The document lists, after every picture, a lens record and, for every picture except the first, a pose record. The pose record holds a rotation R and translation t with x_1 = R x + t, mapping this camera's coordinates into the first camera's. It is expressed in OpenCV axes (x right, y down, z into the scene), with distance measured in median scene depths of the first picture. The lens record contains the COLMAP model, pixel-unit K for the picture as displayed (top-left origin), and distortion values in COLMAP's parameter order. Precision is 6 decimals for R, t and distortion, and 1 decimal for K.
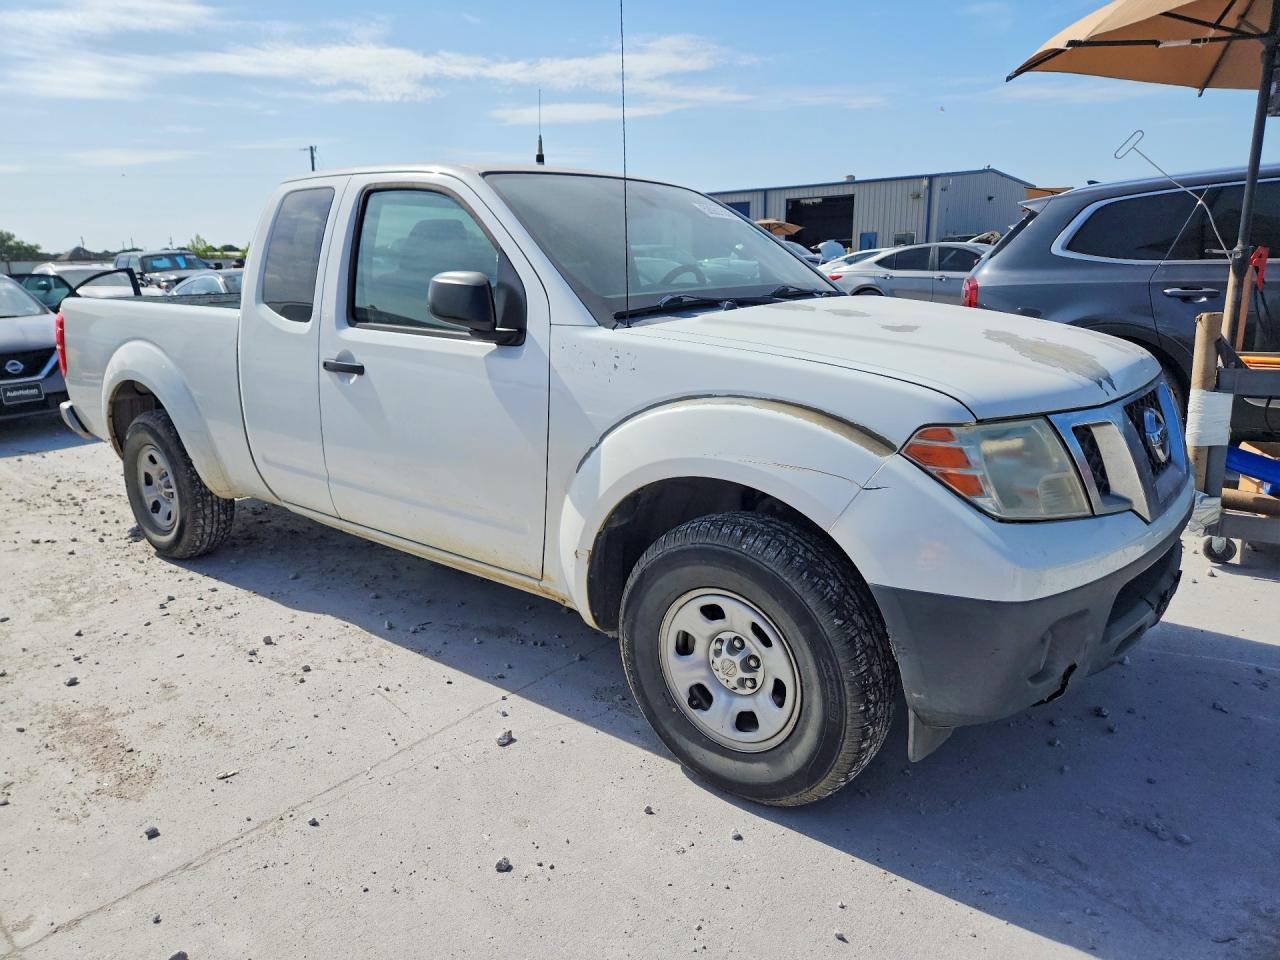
lens RADIAL K [[871.5, 0, 639.9], [0, 871.5, 478.4], [0, 0, 1]] dist [0.021617, -0.021222]
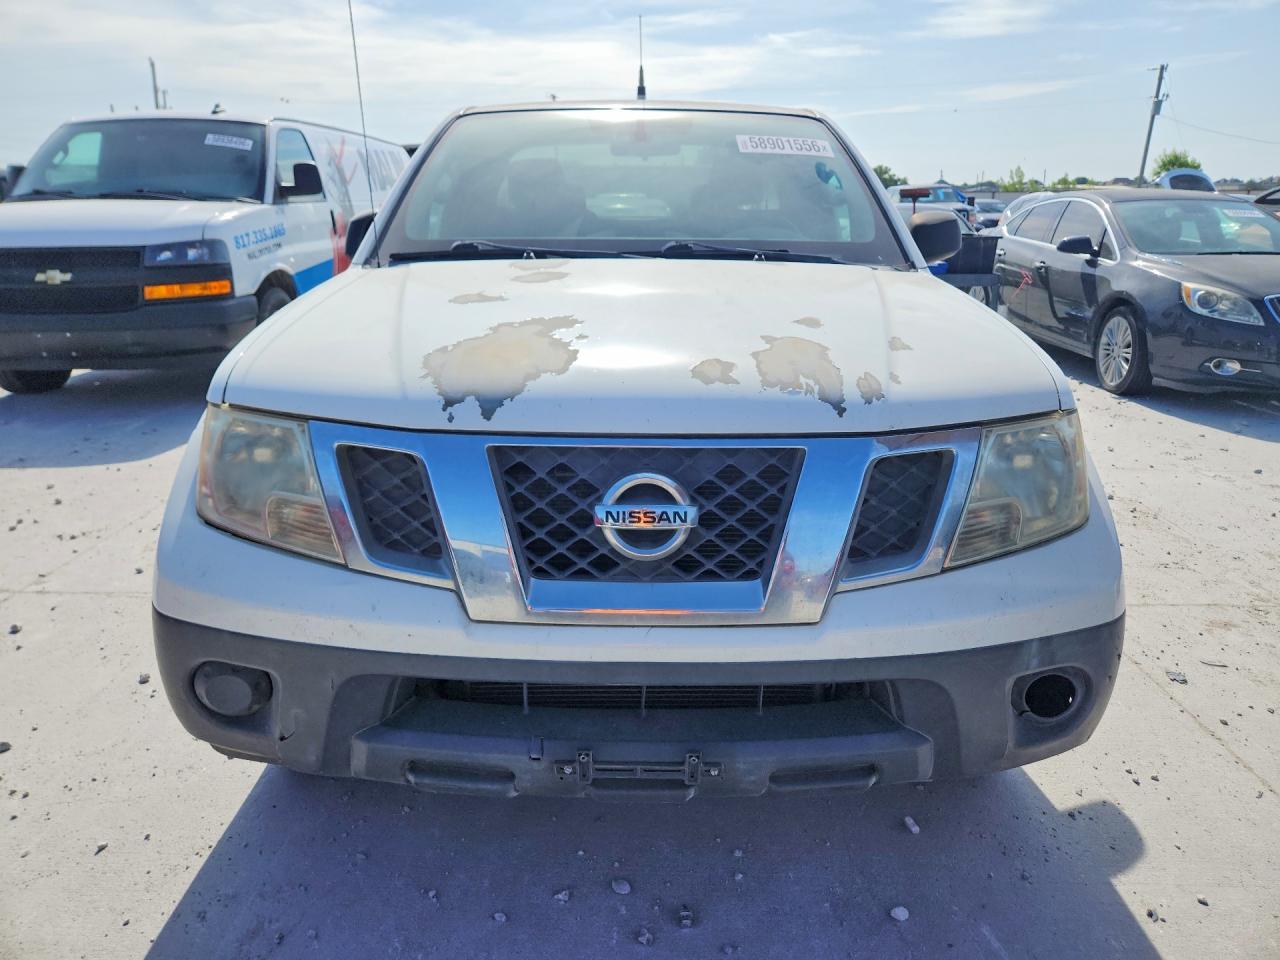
lens RADIAL K [[871.5, 0, 641.0], [0, 871.5, 481.7], [0, 0, 1]] dist [0.021617, -0.021222]
pose [[0.644629, 0.252330, -0.721652, 1.185277], [-0.198457, 0.966832, 0.160783, -0.194999], [0.738287, 0.039571, 0.673325, 0.674905]]
